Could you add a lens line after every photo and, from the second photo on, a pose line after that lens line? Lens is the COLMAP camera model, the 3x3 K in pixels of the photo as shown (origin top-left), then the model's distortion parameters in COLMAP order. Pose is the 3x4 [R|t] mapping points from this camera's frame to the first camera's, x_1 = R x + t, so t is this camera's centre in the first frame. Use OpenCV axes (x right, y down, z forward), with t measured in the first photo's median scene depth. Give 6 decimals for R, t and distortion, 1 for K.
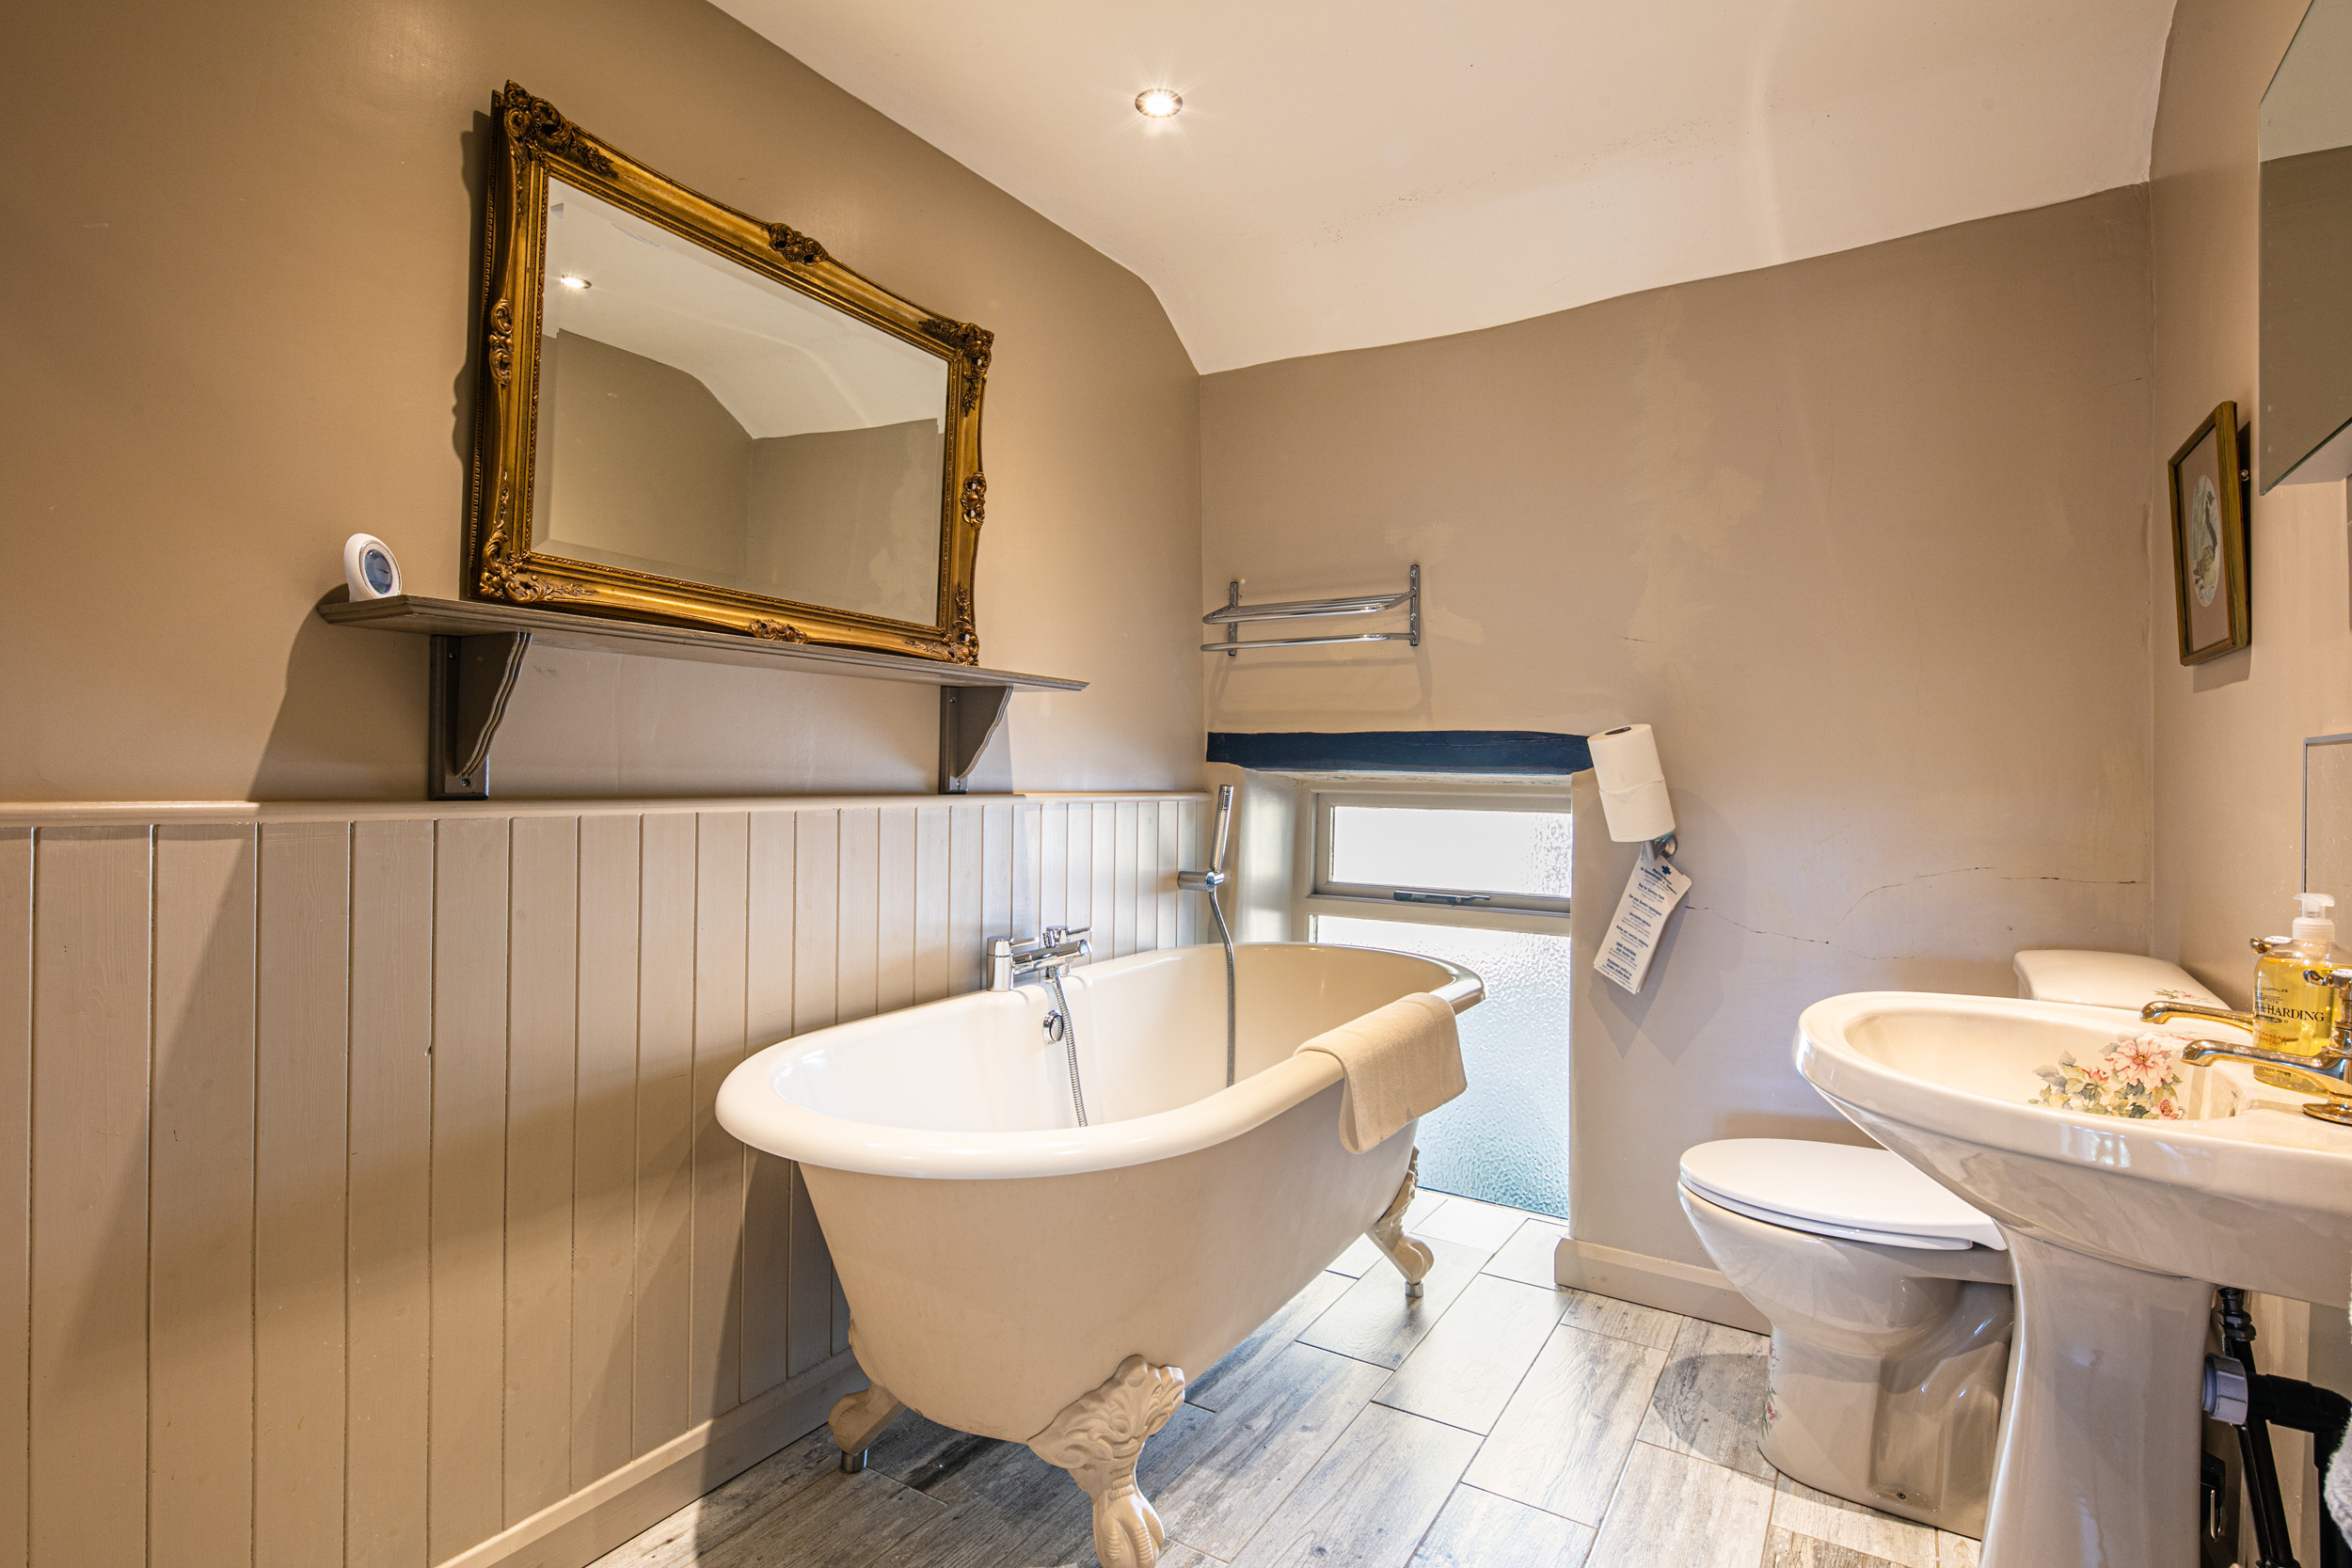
lens RADIAL K [[1147.7, 0, 1177.8], [0, 1147.7, 768.4], [0, 0, 1]] dist [0.004776, -0.002711]
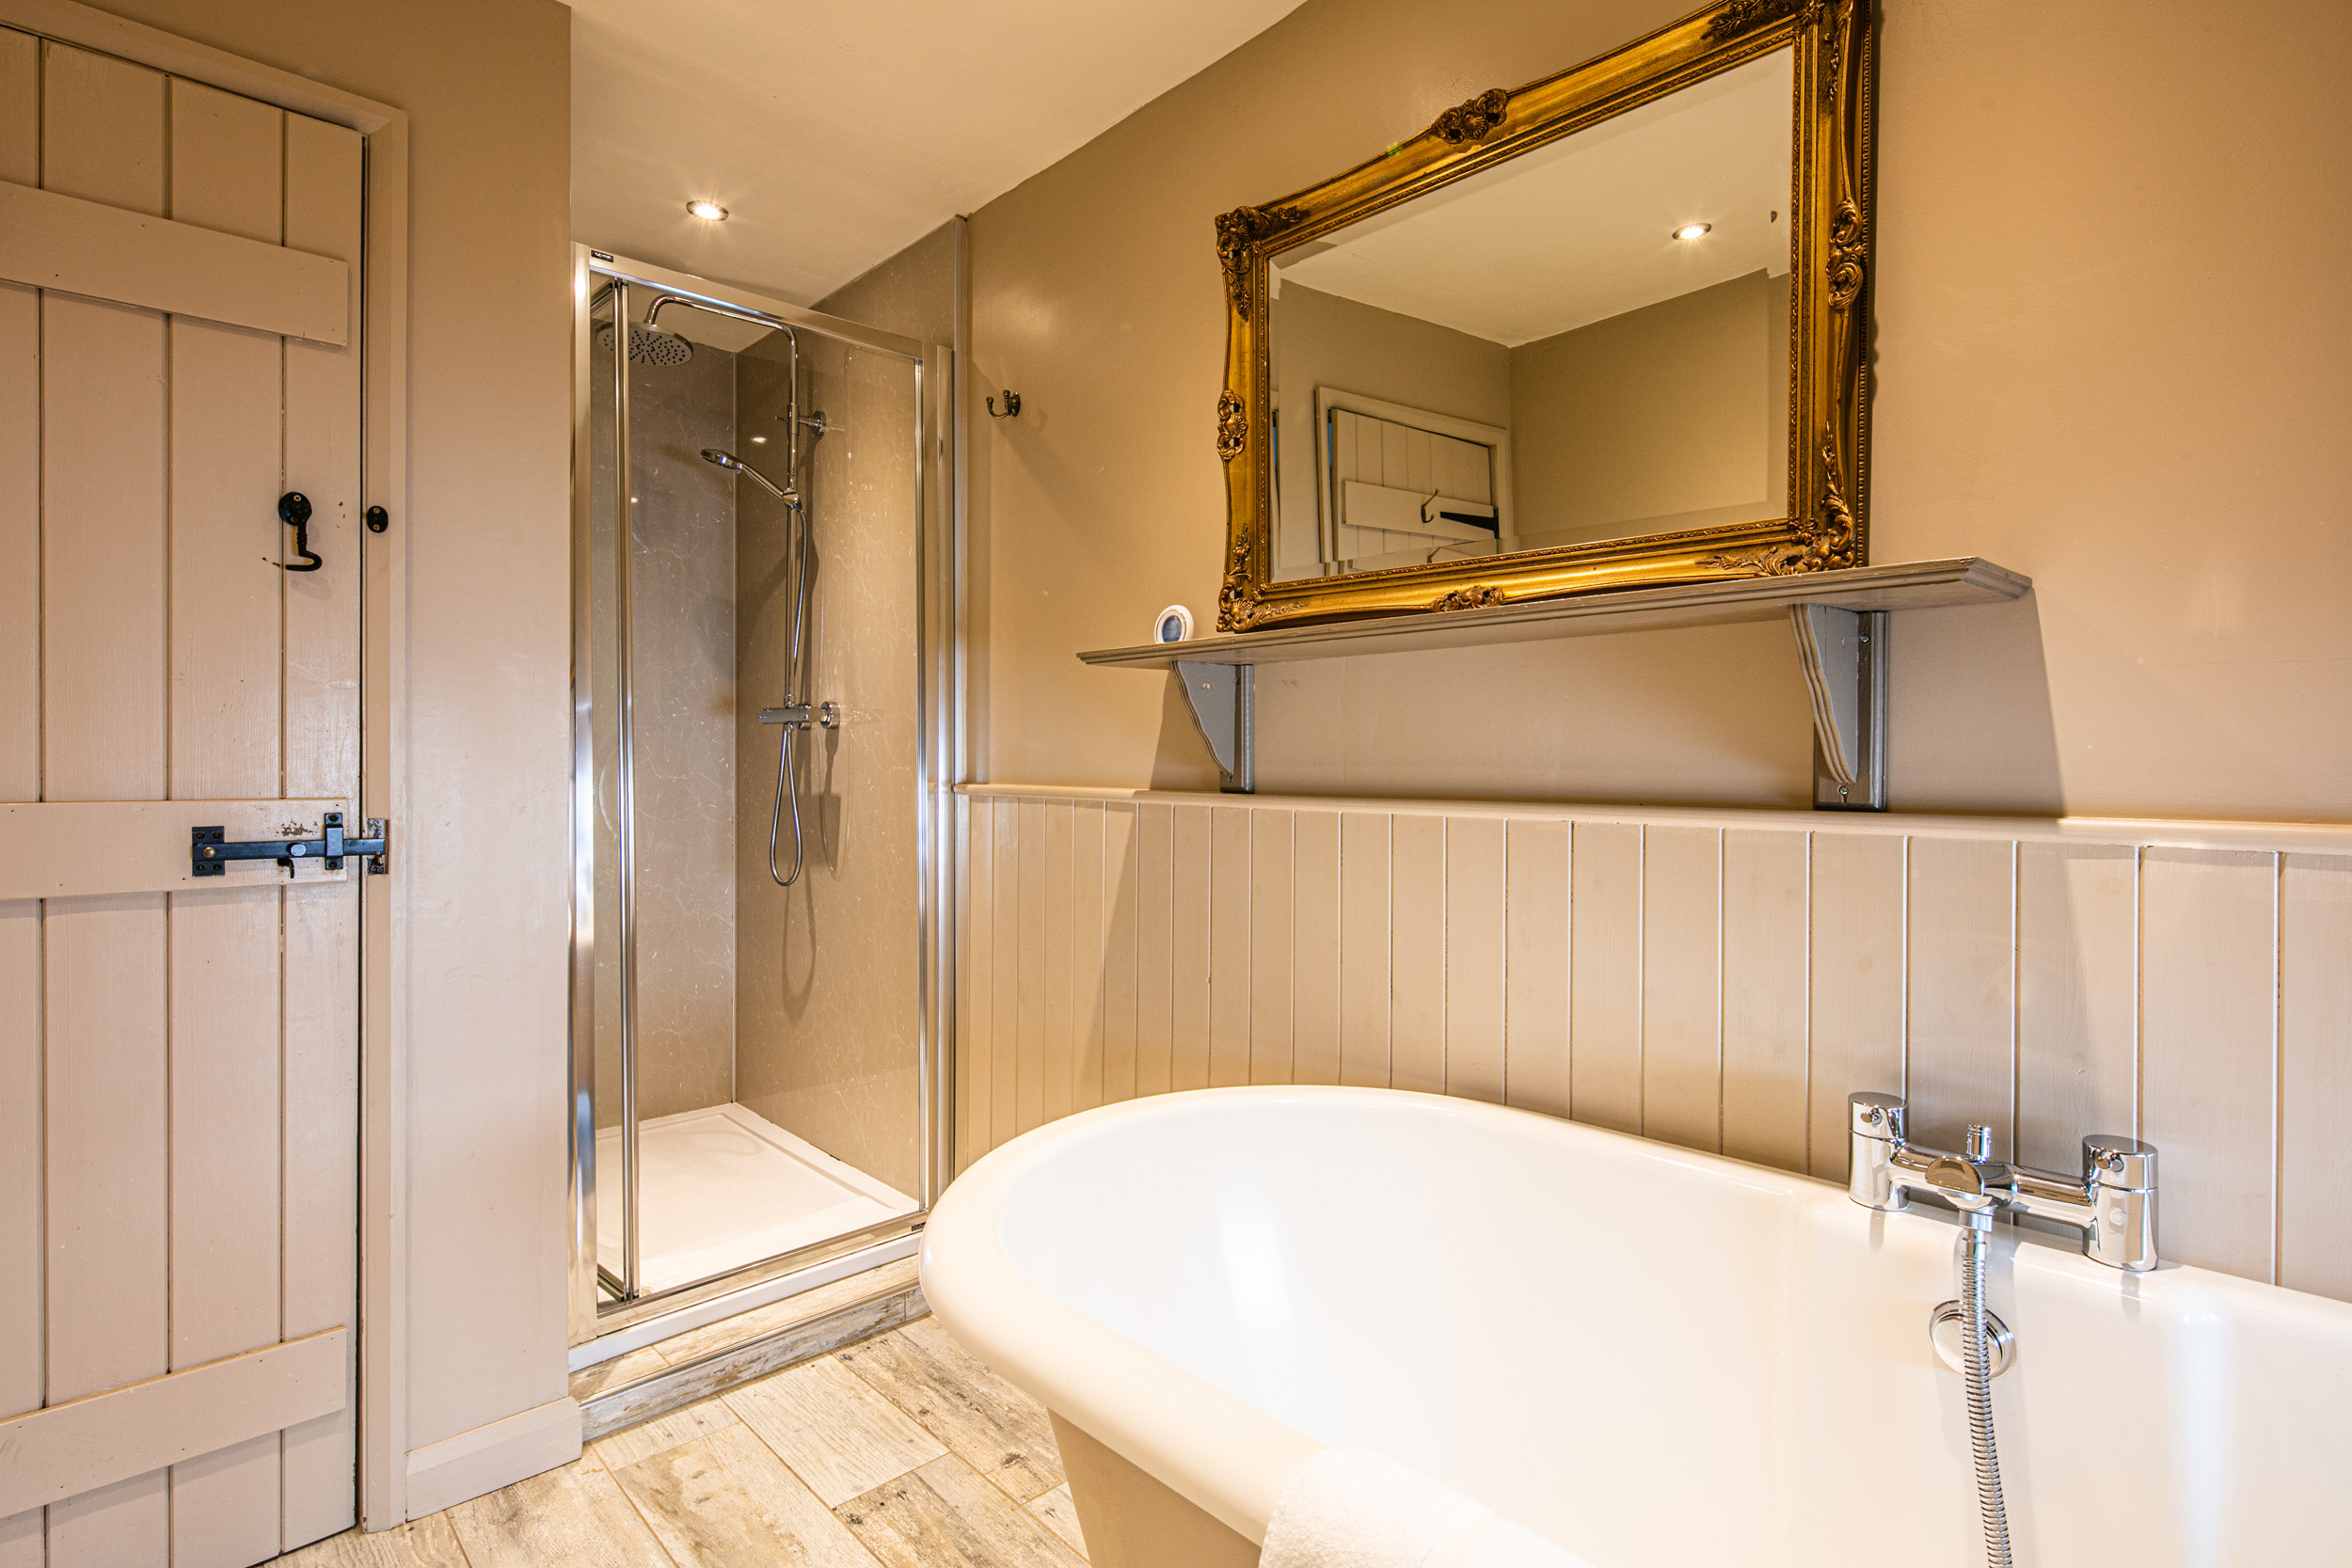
lens RADIAL K [[1147.7, 0, 1177.7], [0, 1147.7, 785.0], [0, 0, 1]] dist [0.004776, -0.002711]
pose [[-0.255202, -0.004557, -0.966877, 0.487394], [-0.008055, 0.999964, -0.002587, 0.017449], [0.966854, 0.007128, -0.255229, 0.983080]]
